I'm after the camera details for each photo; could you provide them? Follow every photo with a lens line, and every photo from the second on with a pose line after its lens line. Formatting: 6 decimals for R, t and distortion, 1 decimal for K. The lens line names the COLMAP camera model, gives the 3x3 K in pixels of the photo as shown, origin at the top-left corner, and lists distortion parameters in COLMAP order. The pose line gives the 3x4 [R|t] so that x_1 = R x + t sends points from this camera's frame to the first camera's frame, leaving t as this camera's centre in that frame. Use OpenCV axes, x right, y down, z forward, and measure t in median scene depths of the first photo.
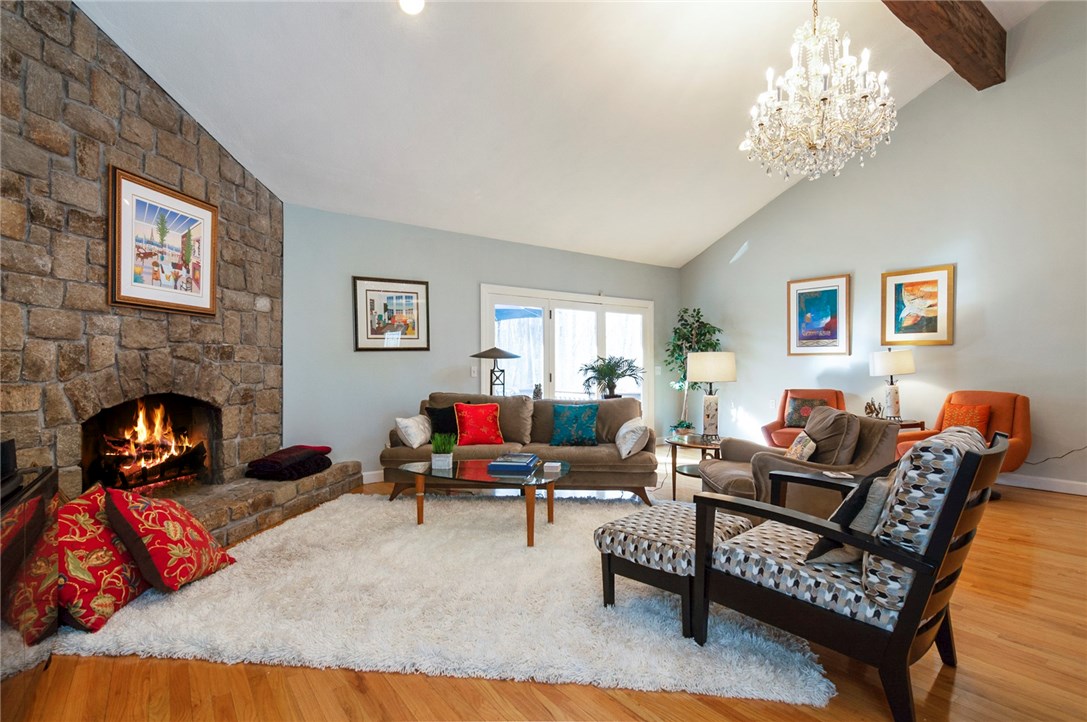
lens RADIAL K [[547.2, 0, 534.1], [0, 547.2, 362.5], [0, 0, 1]] dist [0.014679, -0.002915]
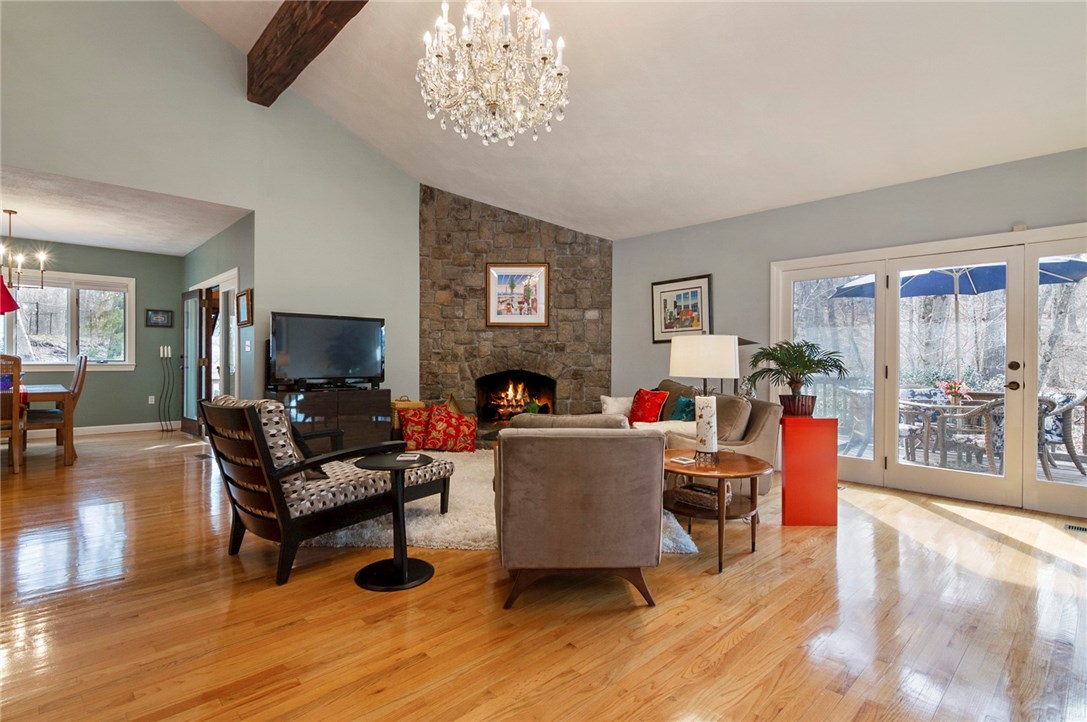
lens RADIAL K [[547.2, 0, 542.2], [0, 547.2, 365.1], [0, 0, 1]] dist [0.014679, -0.002915]
pose [[0.102590, 0.018510, -0.994551, 1.194098], [0.007102, 0.999788, 0.019340, 0.003829], [0.994698, -0.009047, 0.102437, 0.845514]]
